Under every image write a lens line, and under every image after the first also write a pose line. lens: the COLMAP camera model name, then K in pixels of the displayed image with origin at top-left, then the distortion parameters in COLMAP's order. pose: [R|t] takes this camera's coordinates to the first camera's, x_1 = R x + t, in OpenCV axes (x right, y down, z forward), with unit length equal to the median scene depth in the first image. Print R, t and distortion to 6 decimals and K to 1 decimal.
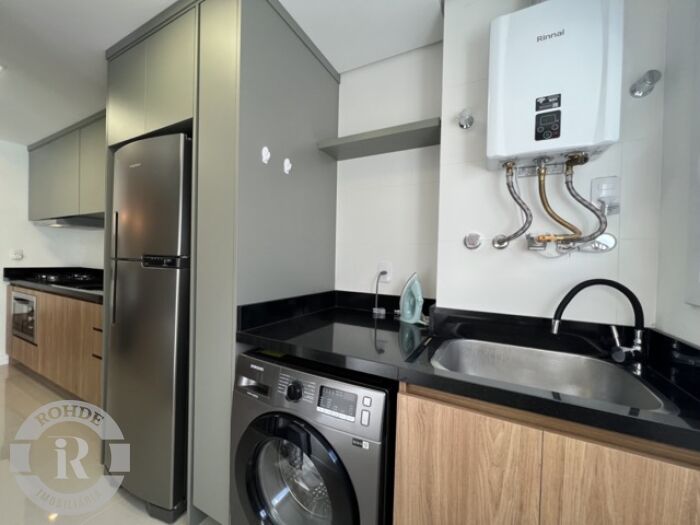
lens RADIAL K [[279.1, 0, 349.8], [0, 279.1, 263.1], [0, 0, 1]] dist [-0.002494, 0.000226]
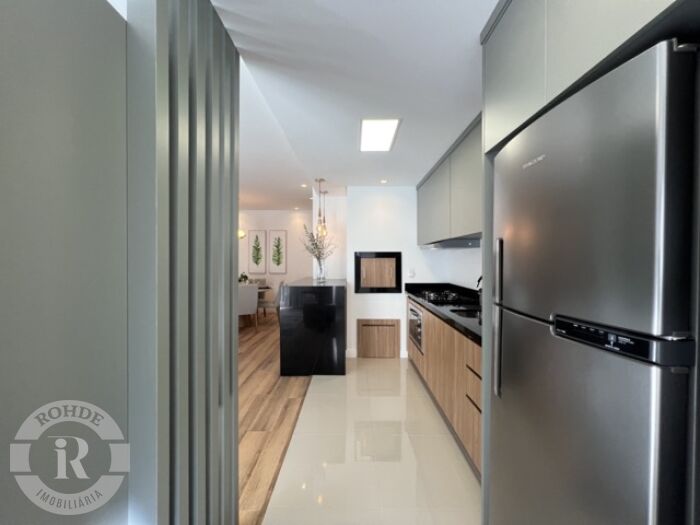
lens RADIAL K [[279.1, 0, 347.5], [0, 279.1, 261.3], [0, 0, 1]] dist [-0.002494, 0.000226]
pose [[0.449980, -0.024148, -0.892712, -0.216403], [0.004025, 0.999679, -0.025012, -0.062704], [0.893030, 0.007662, 0.449933, 0.190417]]
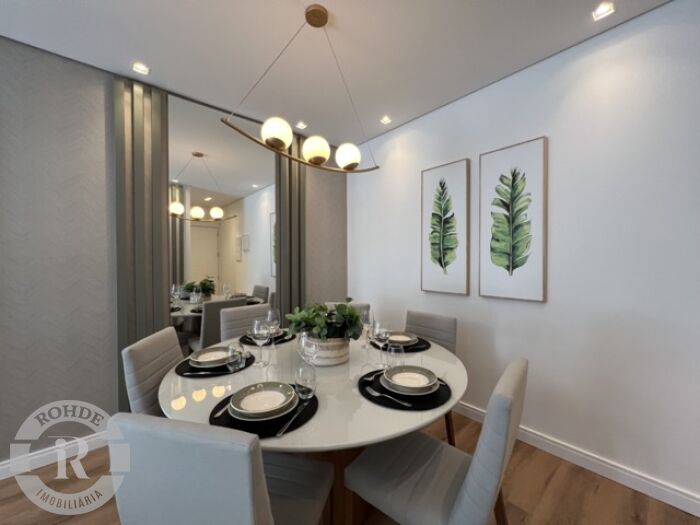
lens RADIAL K [[279.1, 0, 350.7], [0, 279.1, 262.2], [0, 0, 1]] dist [-0.002494, 0.000226]
pose [[-0.357697, -0.017890, -0.933666, -2.120654], [-0.013046, 0.999815, -0.014160, -0.101406], [0.933746, 0.007115, -0.357865, 0.683243]]
